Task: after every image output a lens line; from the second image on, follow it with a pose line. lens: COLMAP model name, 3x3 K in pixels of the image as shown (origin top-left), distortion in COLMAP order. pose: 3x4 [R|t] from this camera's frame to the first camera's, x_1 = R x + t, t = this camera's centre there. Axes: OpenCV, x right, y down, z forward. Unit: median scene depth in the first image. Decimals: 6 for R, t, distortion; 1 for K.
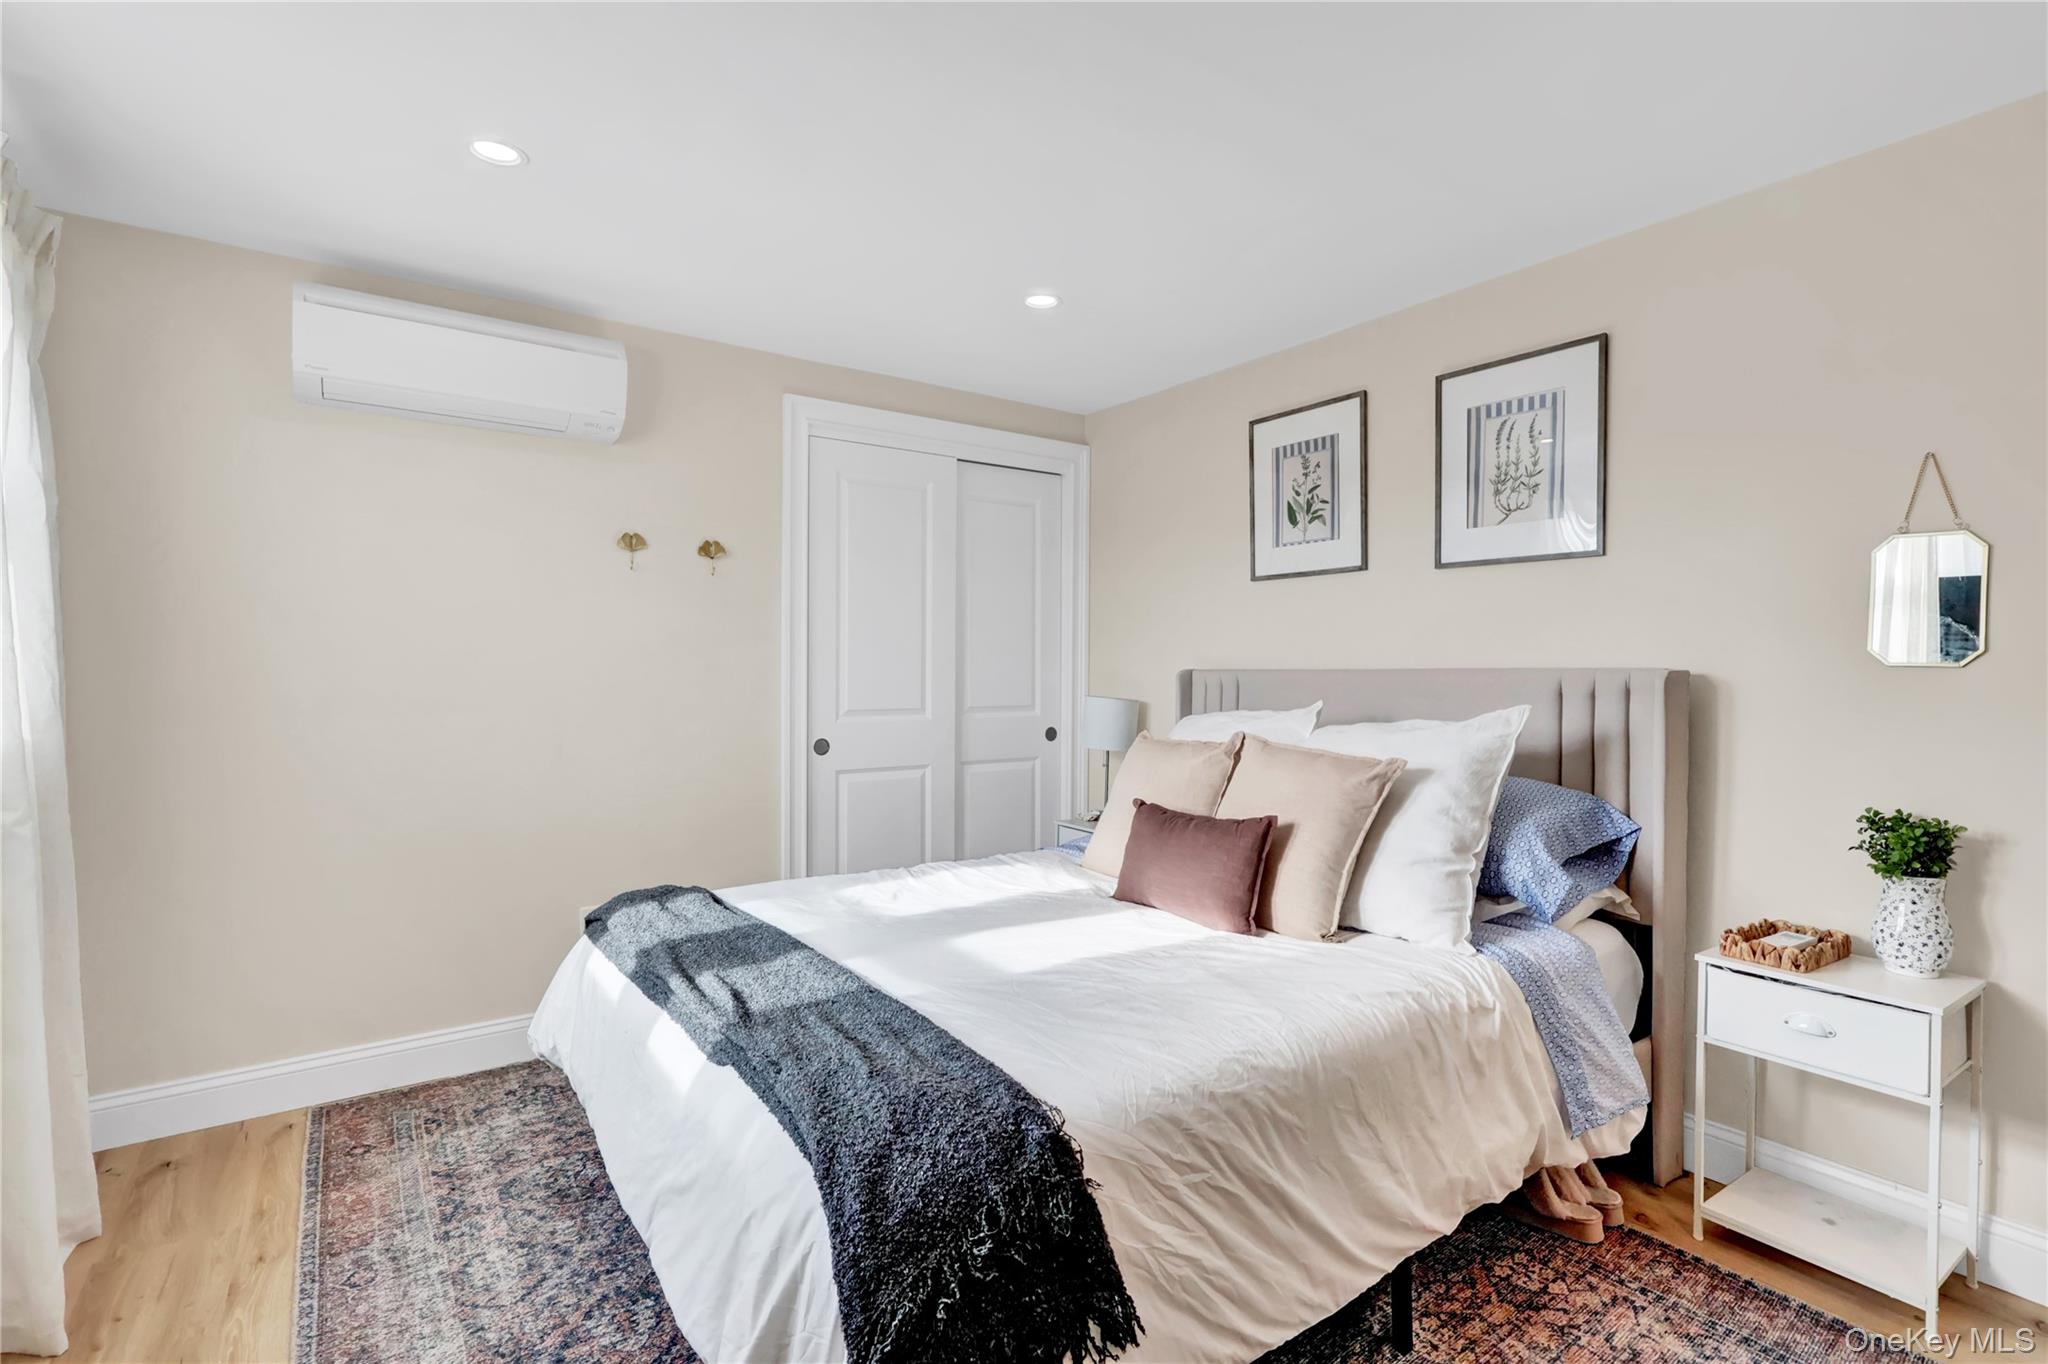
lens RADIAL K [[963.7, 0, 1030.9], [0, 963.7, 679.9], [0, 0, 1]] dist [0.000708, 0.000161]
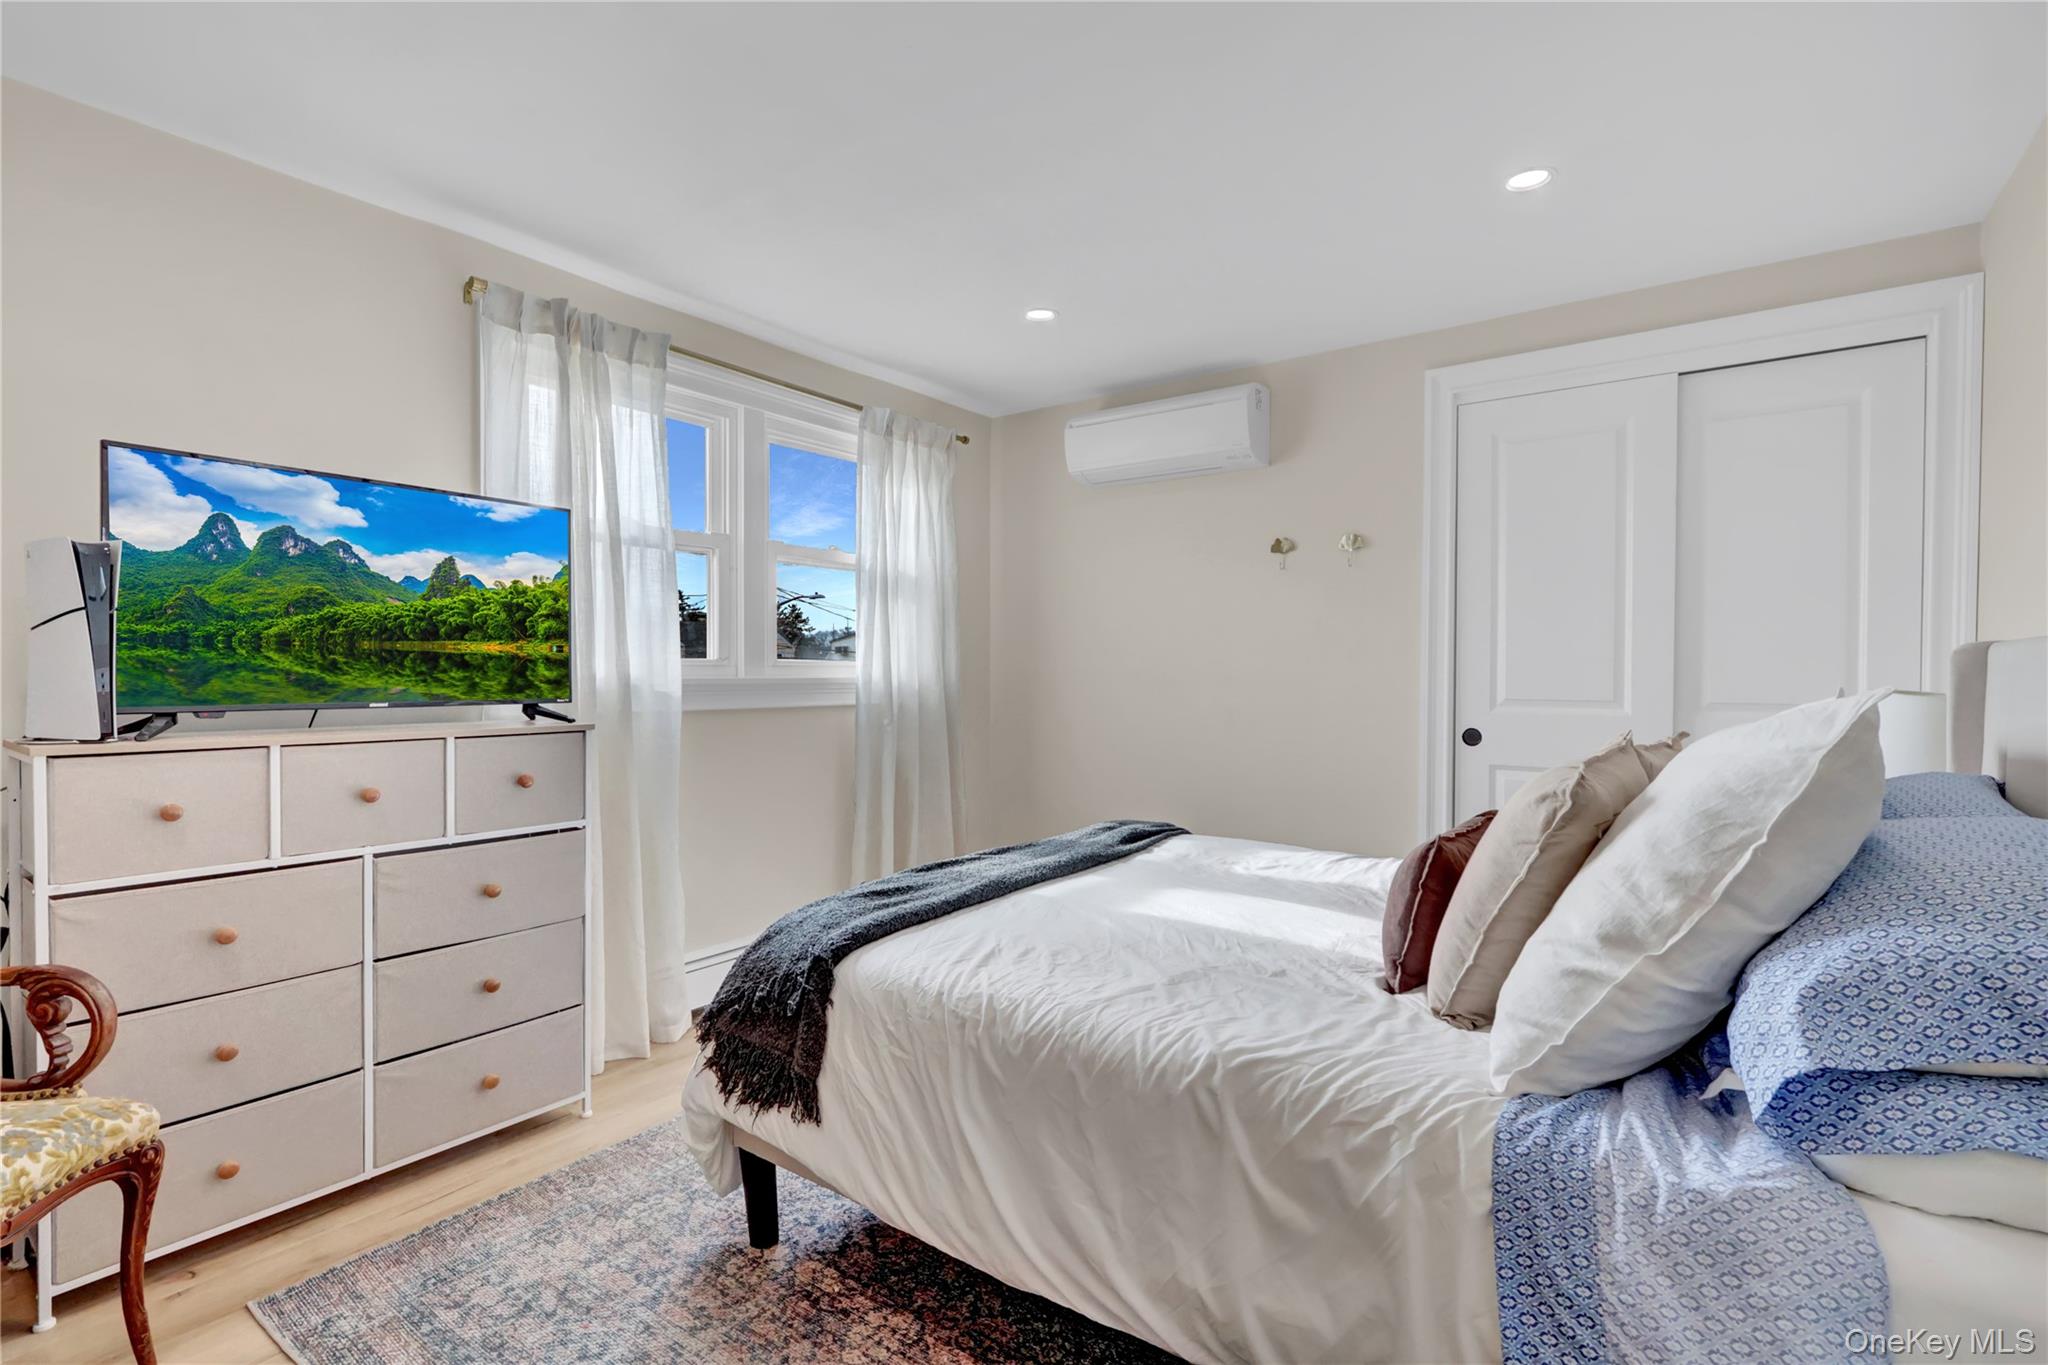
lens RADIAL K [[963.7, 0, 1030.9], [0, 963.7, 680.4], [0, 0, 1]] dist [0.000708, 0.000161]
pose [[0.326463, 0.009156, -0.945166, 0.633112], [-0.010689, 0.999925, 0.005994, 0.017093], [0.945150, 0.008146, 0.326536, 0.354547]]
